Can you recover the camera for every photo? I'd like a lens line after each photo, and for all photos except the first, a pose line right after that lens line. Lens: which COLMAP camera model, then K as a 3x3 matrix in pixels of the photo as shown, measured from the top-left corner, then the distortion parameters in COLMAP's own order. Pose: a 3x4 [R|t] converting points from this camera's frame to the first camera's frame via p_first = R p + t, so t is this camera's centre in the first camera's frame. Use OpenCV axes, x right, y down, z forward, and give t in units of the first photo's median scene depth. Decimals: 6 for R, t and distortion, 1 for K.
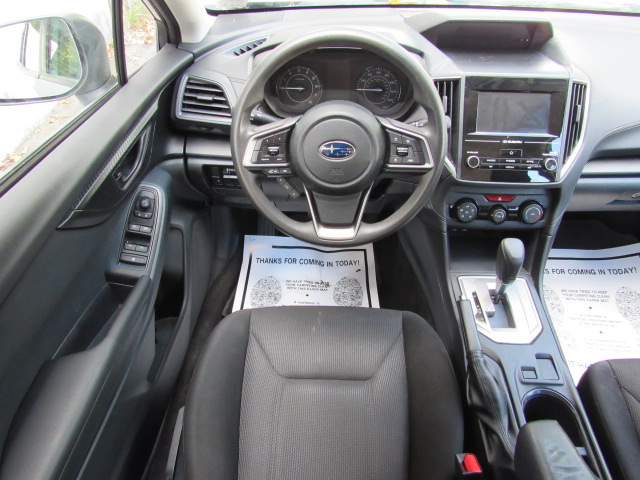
lens RADIAL K [[457.7, 0, 320.0], [0, 457.7, 240.0], [0, 0, 1]] dist [-0.021840, 0.004939]
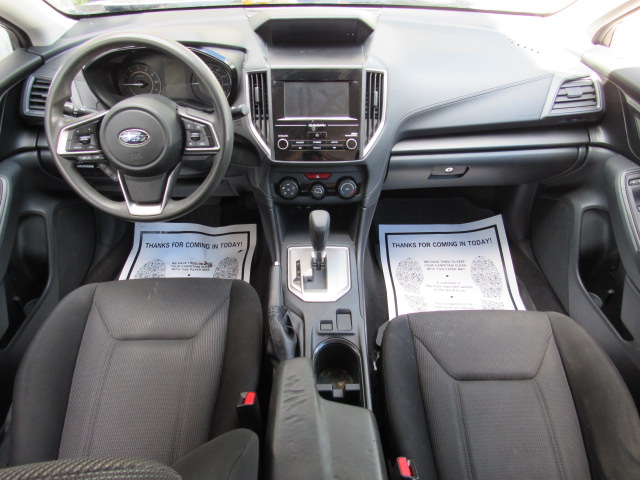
lens RADIAL K [[457.7, 0, 320.0], [0, 457.7, 240.0], [0, 0, 1]] dist [-0.021840, 0.004939]
pose [[0.998678, -0.039234, 0.033197, 0.376865], [0.038894, 0.999185, 0.010820, 0.057212], [-0.033594, -0.009514, 0.999390, -0.139898]]
